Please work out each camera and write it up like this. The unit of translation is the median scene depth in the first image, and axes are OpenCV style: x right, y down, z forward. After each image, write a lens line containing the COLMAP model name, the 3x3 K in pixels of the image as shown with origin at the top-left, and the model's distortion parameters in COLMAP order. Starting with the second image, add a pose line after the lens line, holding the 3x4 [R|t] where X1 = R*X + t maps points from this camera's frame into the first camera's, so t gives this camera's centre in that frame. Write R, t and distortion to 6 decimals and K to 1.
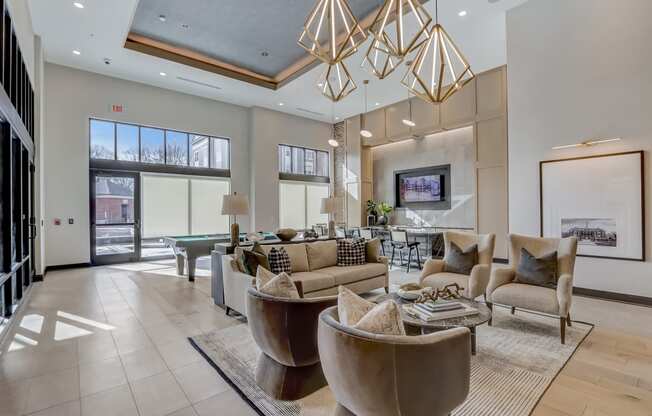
lens RADIAL K [[283.0, 0, 328.5], [0, 283.0, 209.0], [0, 0, 1]] dist [0.000728, 0.000084]
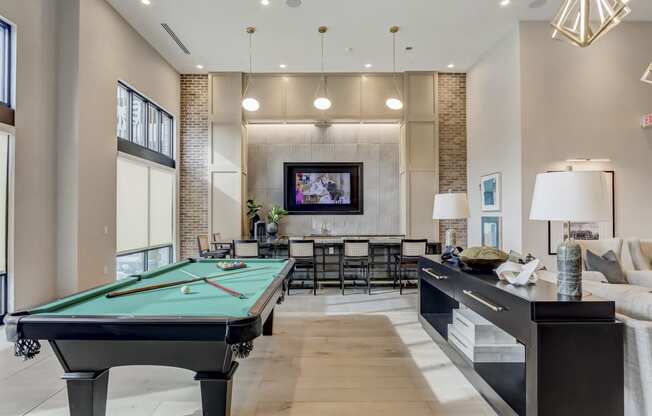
lens RADIAL K [[330.3, 0, 324.5], [0, 330.3, 210.9], [0, 0, 1]] dist [0.001325, 0.000165]
pose [[0.683352, 0.018620, 0.729851, -0.345244], [-0.009525, 0.999817, -0.016589, 0.007565], [-0.730027, 0.004384, 0.683405, 0.341180]]
